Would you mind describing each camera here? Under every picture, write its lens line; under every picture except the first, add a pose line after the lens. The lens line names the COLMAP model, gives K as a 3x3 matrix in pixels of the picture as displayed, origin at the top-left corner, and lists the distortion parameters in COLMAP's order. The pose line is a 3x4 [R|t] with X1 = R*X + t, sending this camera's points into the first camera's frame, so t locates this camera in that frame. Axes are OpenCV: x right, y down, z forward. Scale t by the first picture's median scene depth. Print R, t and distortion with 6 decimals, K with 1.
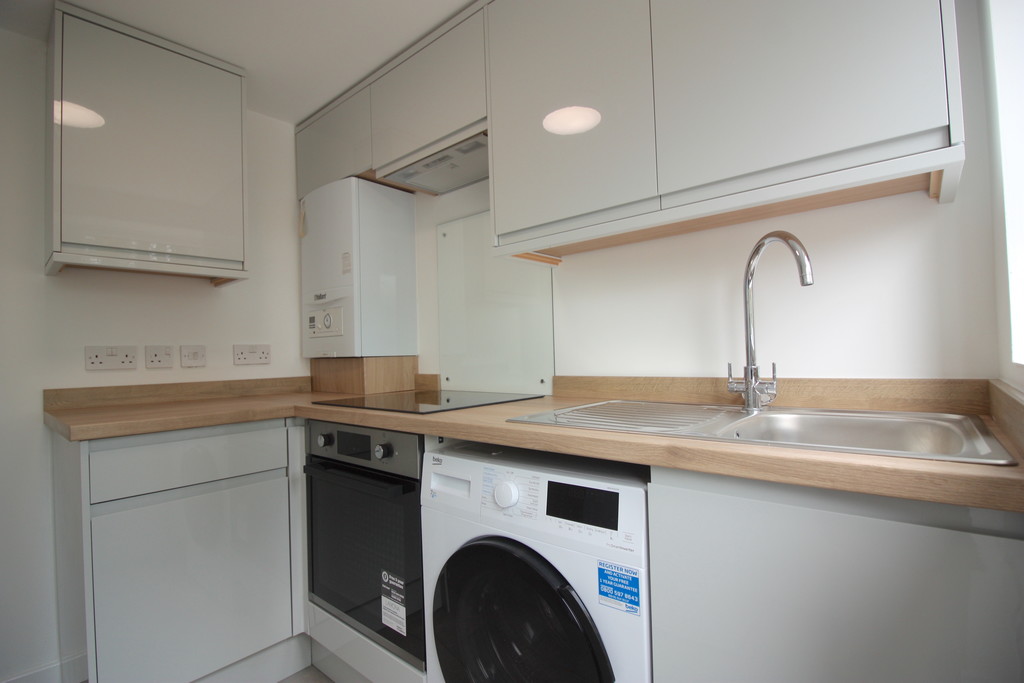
lens RADIAL K [[482.2, 0, 512.0], [0, 482.2, 338.9], [0, 0, 1]] dist [0.000440, -0.000248]
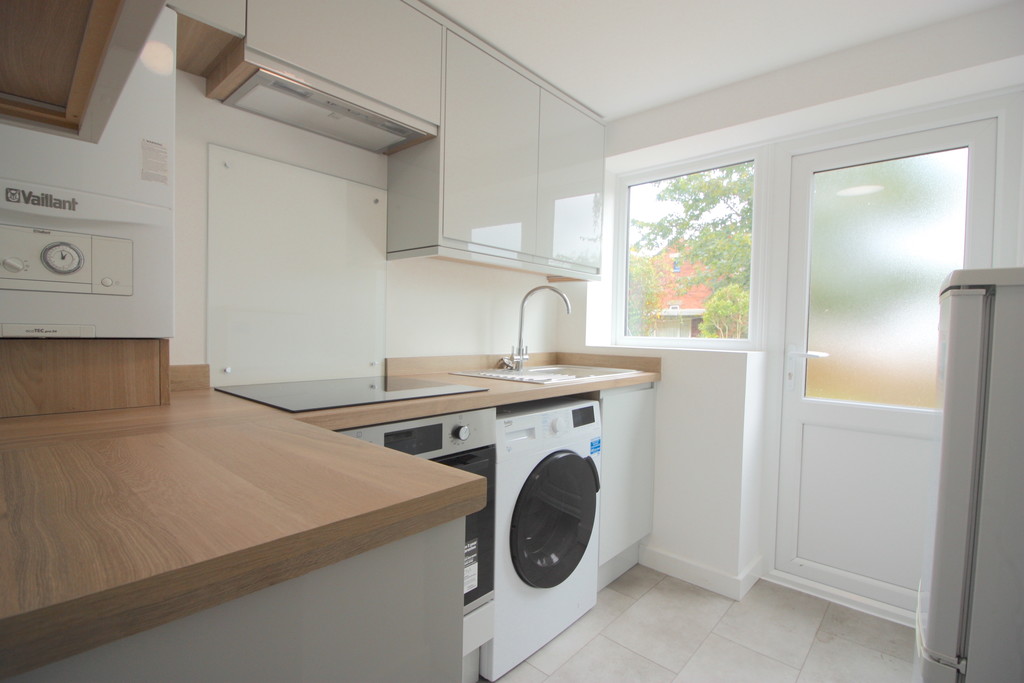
lens RADIAL K [[482.2, 0, 504.7], [0, 482.2, 340.1], [0, 0, 1]] dist [0.000440, -0.000248]
pose [[0.027691, 0.008589, 0.999580, -1.350257], [-0.046967, 0.998870, -0.007281, 0.039511], [-0.998513, -0.046746, 0.028063, 0.923057]]
